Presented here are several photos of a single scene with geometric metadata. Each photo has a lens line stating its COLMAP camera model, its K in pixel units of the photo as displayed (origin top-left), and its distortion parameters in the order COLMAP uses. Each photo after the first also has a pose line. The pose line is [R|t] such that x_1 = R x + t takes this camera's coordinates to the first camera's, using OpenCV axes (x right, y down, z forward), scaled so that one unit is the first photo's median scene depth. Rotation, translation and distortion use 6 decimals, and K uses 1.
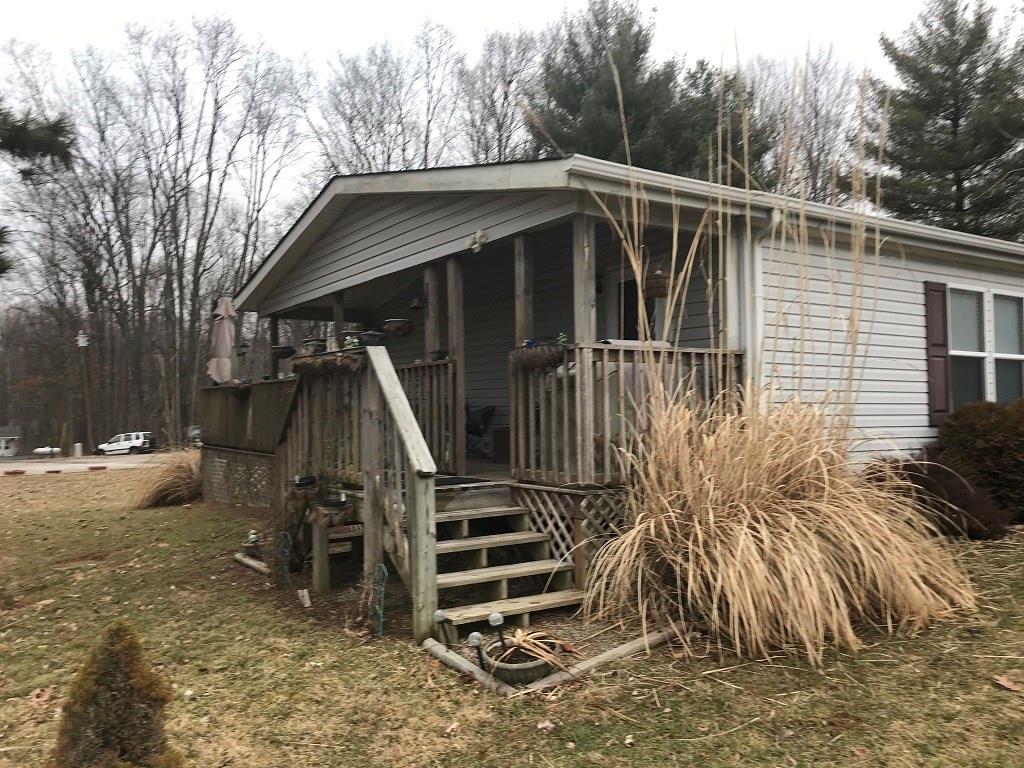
lens RADIAL K [[843.7, 0, 511.2], [0, 843.7, 374.9], [0, 0, 1]] dist [0.054199, -0.054828]
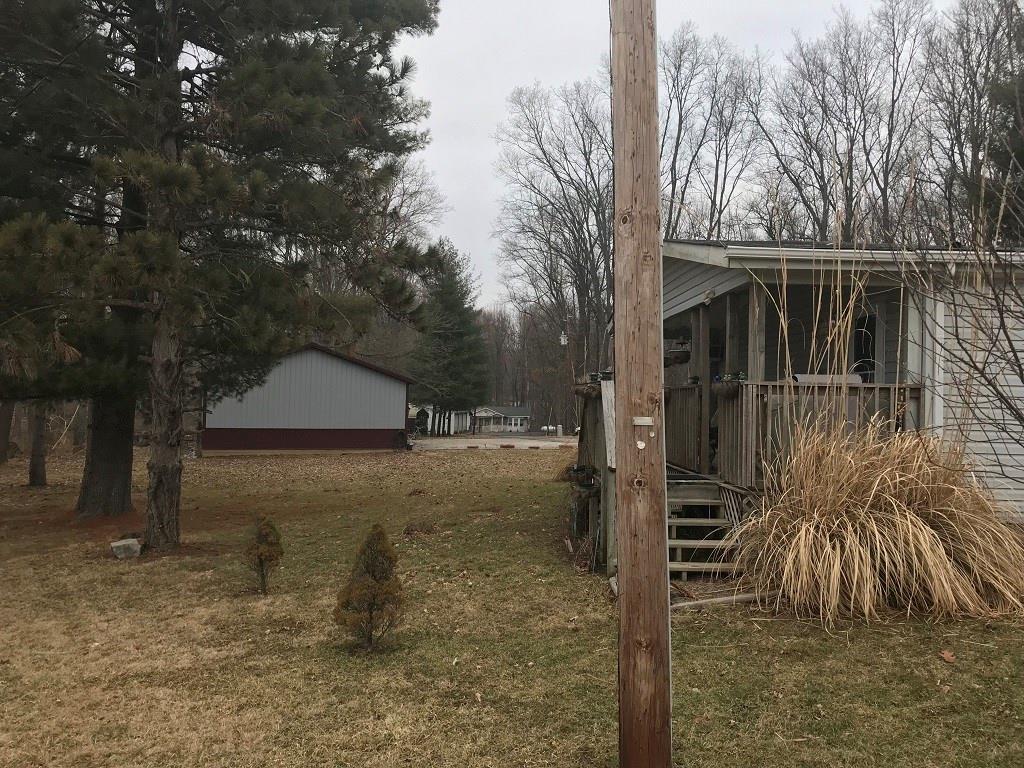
lens RADIAL K [[843.7, 0, 511.2], [0, 843.7, 374.9], [0, 0, 1]] dist [0.054199, -0.054828]
pose [[0.847499, 0.012446, -0.530651, 0.088130], [-0.004809, 0.999864, 0.015770, -0.012160], [0.530775, -0.010813, 0.847444, -0.061544]]
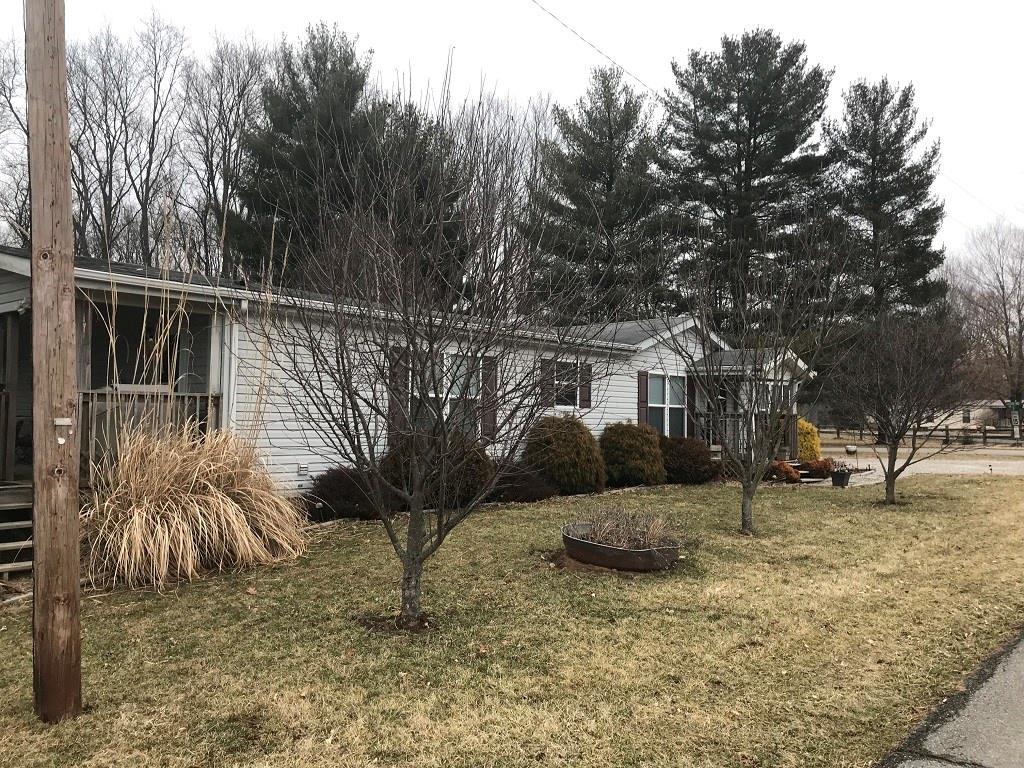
lens RADIAL K [[843.7, 0, 511.2], [0, 843.7, 374.9], [0, 0, 1]] dist [0.054199, -0.054828]
pose [[0.962032, 0.033032, 0.270932, 0.075767], [-0.031160, 0.999452, -0.011210, -0.012765], [-0.271153, 0.002343, 0.962533, -0.114548]]
